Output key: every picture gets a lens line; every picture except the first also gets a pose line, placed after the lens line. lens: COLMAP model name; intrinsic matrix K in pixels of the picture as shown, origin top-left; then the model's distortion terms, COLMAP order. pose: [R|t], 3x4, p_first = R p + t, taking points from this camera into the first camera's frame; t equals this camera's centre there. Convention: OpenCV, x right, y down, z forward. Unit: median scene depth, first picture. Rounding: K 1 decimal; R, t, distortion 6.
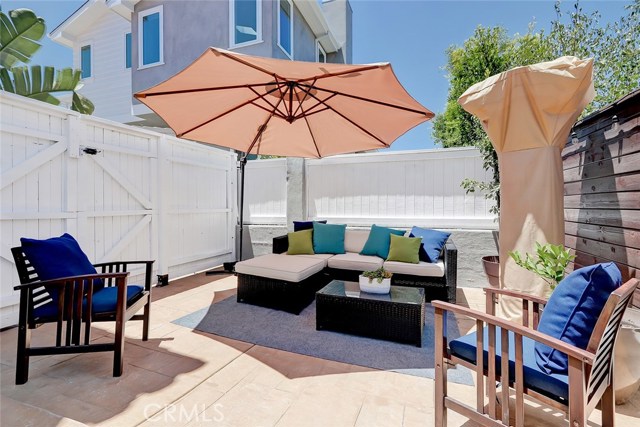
lens RADIAL K [[297.2, 0, 306.4], [0, 297.2, 207.0], [0, 0, 1]] dist [-0.002926, -0.001028]
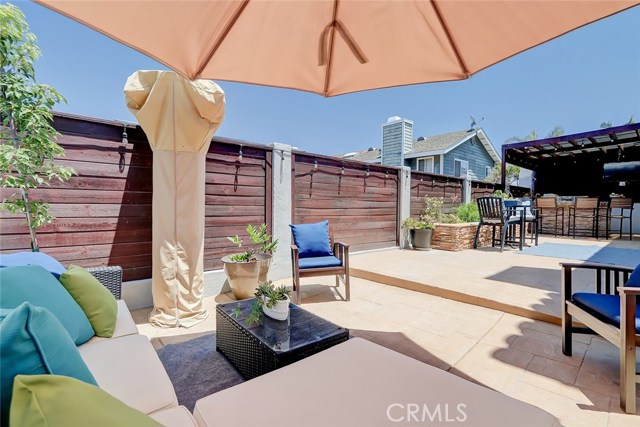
lens RADIAL K [[294.1, 0, 317.3], [0, 294.1, 213.7], [0, 0, 1]] dist [-0.000477, -0.001321]
pose [[-0.887009, -0.016192, 0.461468, -0.173633], [-0.003013, 0.999567, 0.029282, 0.007558], [-0.461743, 0.024583, -0.886673, 1.393492]]
